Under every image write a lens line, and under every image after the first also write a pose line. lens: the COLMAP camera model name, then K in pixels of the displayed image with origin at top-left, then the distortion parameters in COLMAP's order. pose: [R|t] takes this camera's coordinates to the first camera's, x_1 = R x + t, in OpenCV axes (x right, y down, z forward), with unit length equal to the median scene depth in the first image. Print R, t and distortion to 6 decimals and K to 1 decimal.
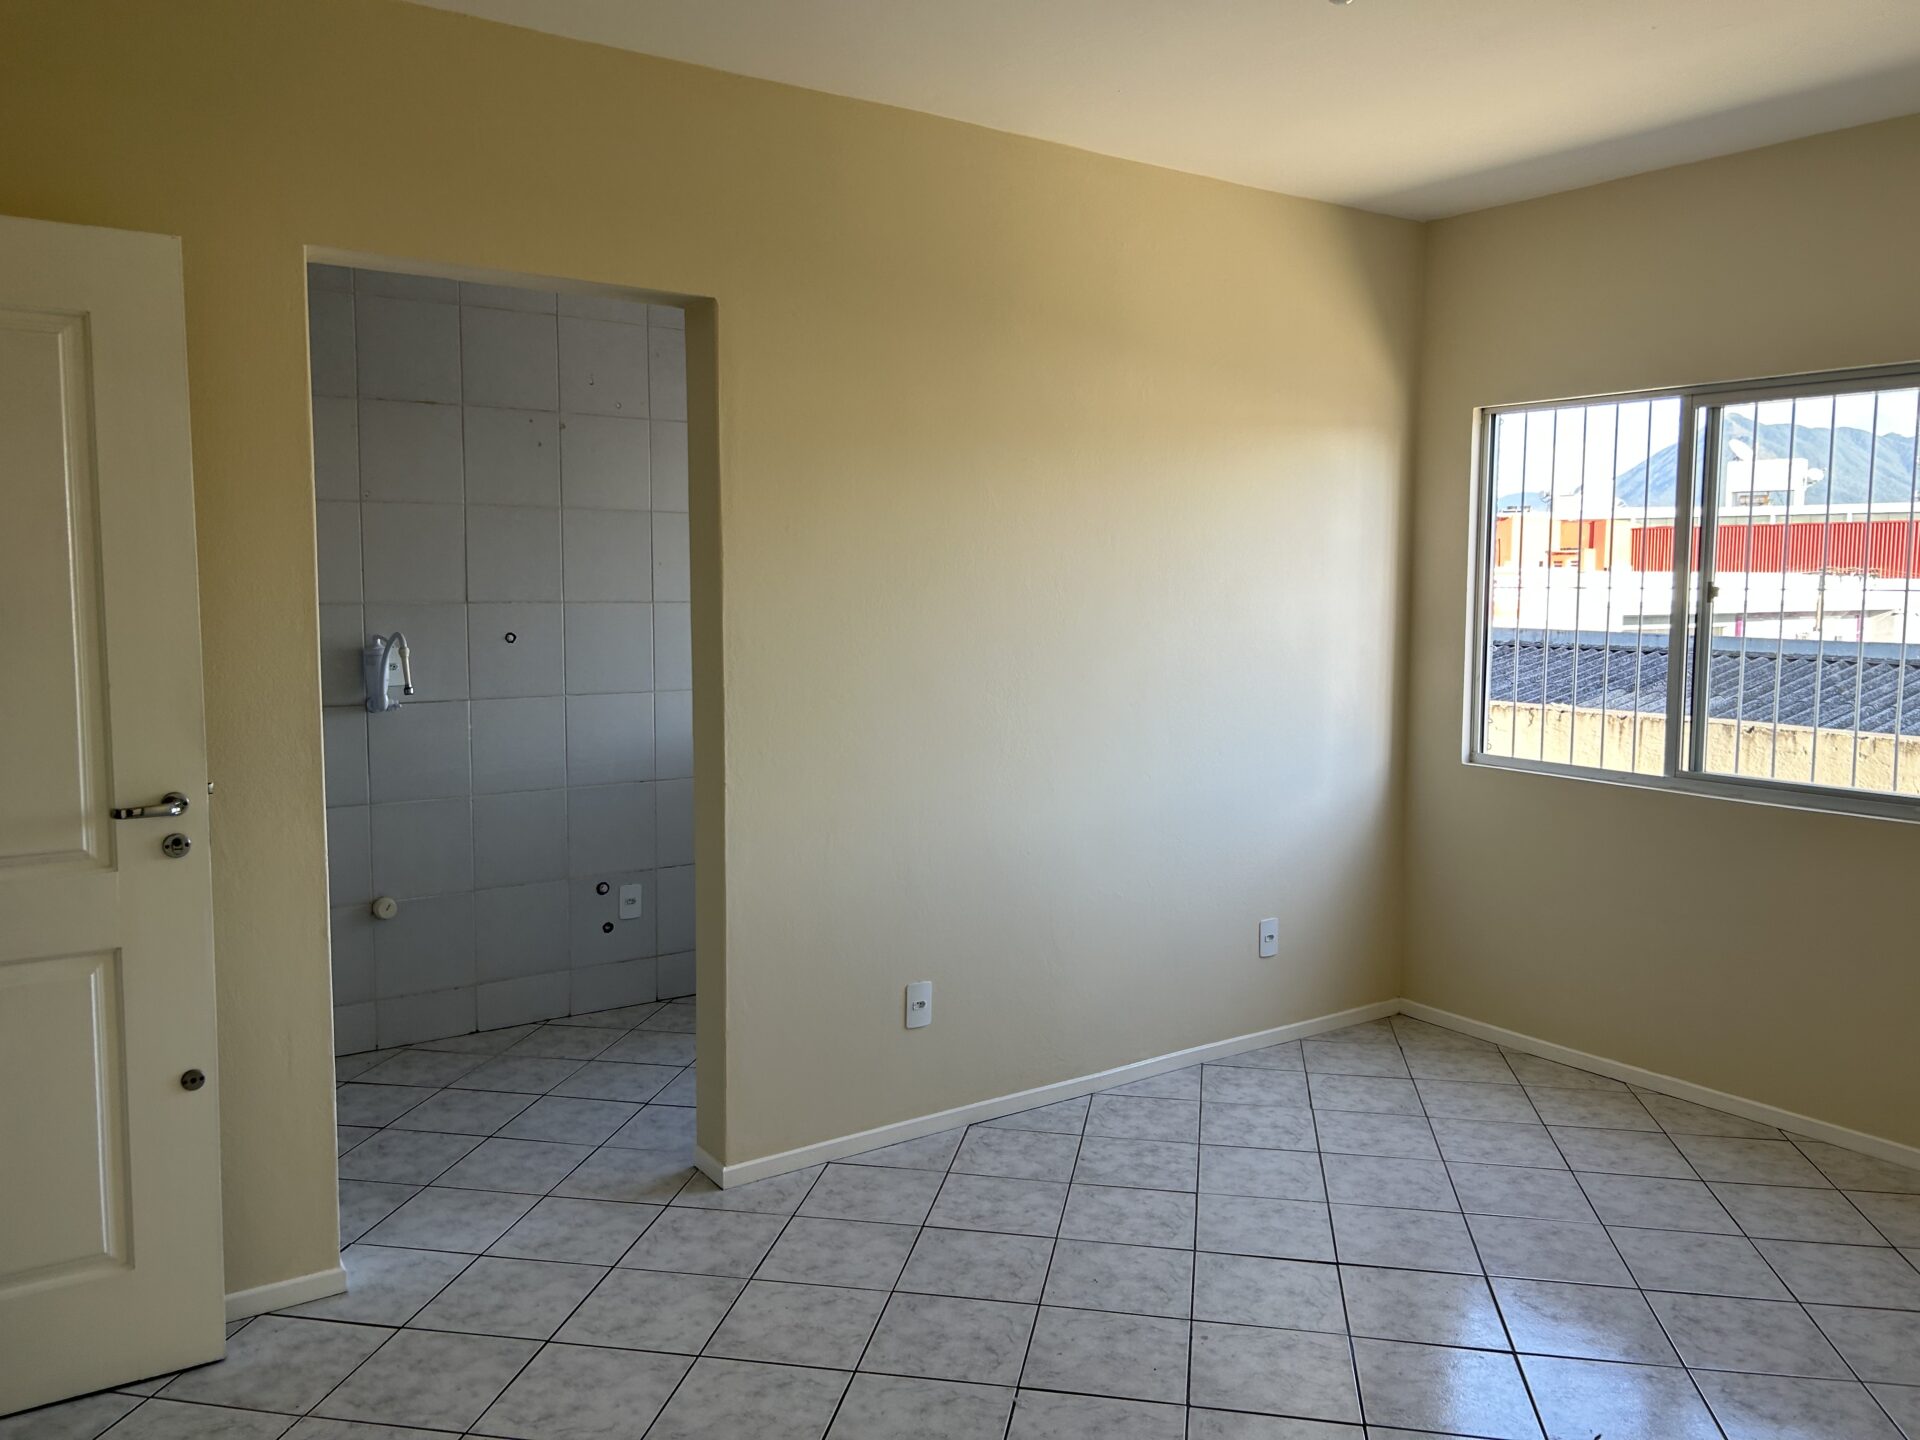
lens RADIAL K [[1459.4, 0, 958.6], [0, 1459.4, 714.1], [0, 0, 1]] dist [0.041910, -0.012836]
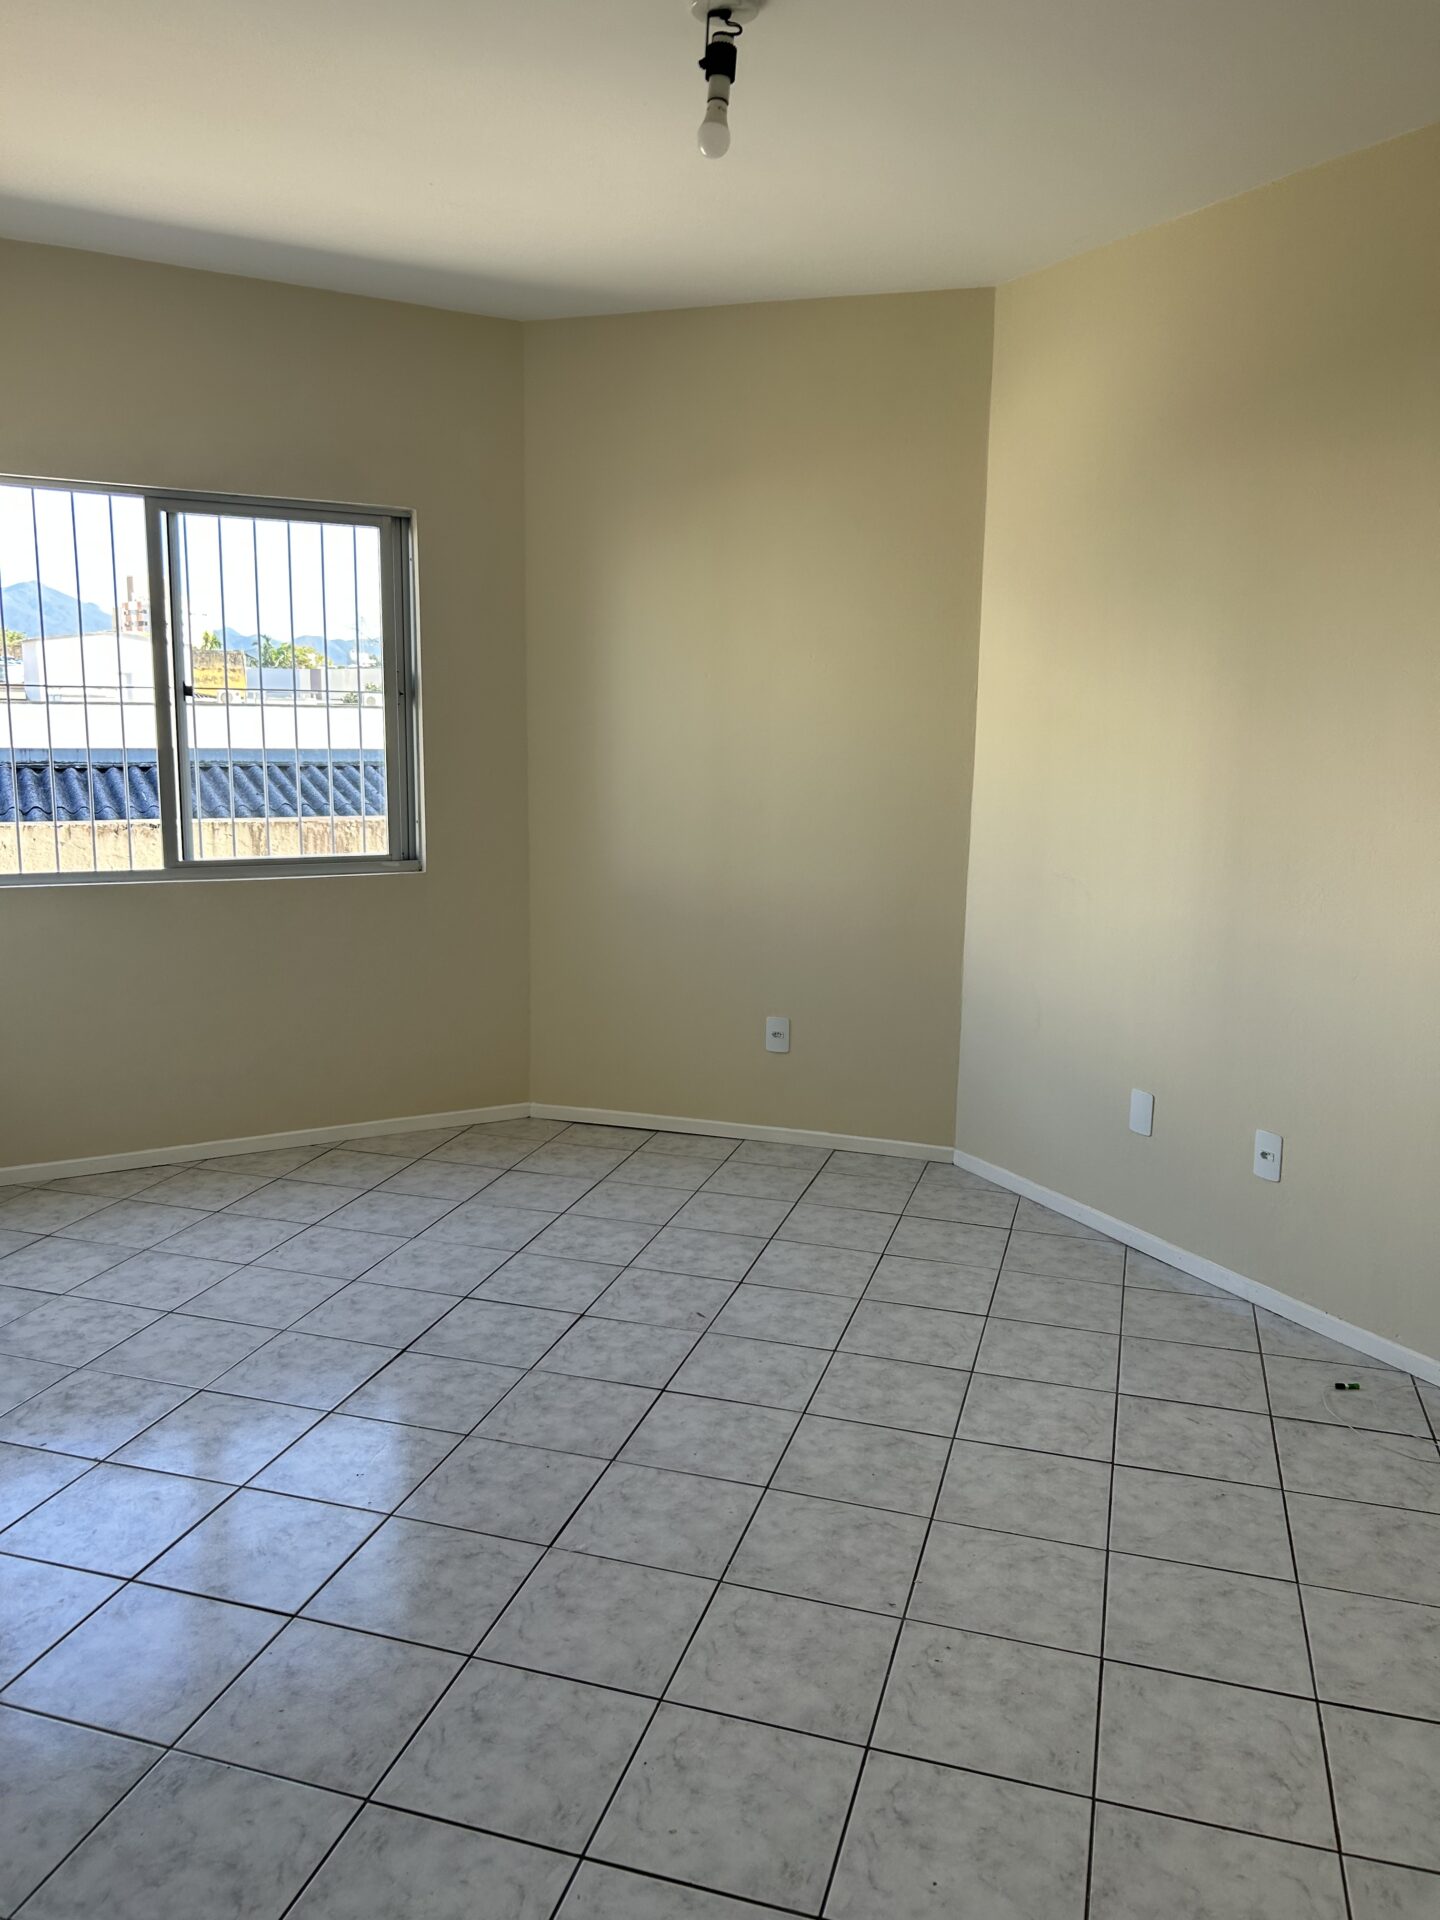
lens RADIAL K [[1459.4, 0, 714.4], [0, 1459.4, 970.7], [0, 0, 1]] dist [0.041910, -0.012836]
pose [[0.125924, -0.183480, 0.974925, -0.529891], [0.080363, 0.981404, 0.174319, -0.039730], [-0.988779, 0.056397, 0.138328, 0.494518]]
